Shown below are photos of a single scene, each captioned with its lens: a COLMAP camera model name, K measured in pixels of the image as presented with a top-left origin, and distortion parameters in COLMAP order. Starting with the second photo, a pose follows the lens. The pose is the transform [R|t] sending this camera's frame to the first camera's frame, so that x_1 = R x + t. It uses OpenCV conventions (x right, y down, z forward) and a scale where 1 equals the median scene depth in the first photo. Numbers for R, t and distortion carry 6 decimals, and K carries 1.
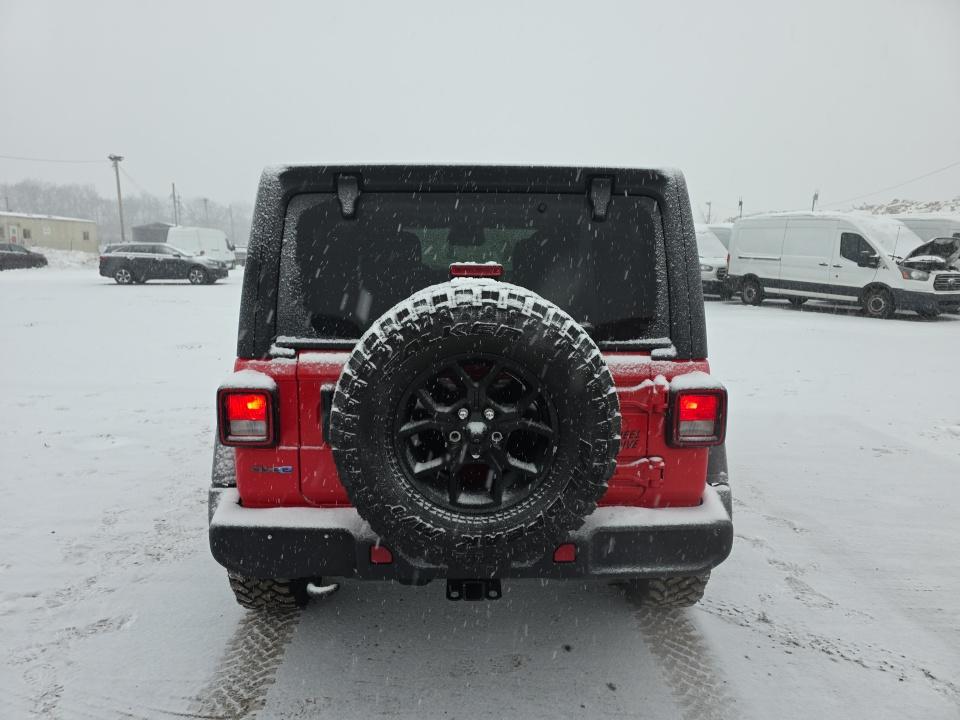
lens RADIAL K [[637.4, 0, 480.1], [0, 637.4, 354.2], [0, 0, 1]] dist [0.072334, -0.067356]
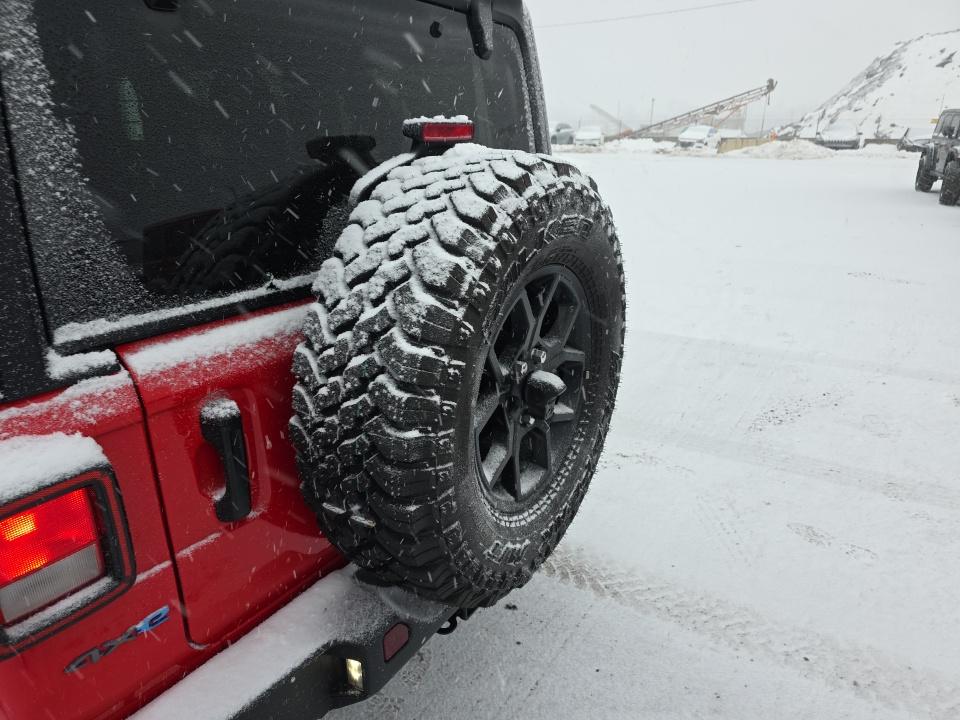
lens RADIAL K [[637.4, 0, 480.1], [0, 637.4, 354.2], [0, 0, 1]] dist [0.072334, -0.067356]
pose [[0.565110, -0.288249, 0.773022, -0.476981], [0.136600, 0.956737, 0.256894, -0.077564], [-0.813628, -0.039578, 0.580037, 0.584472]]
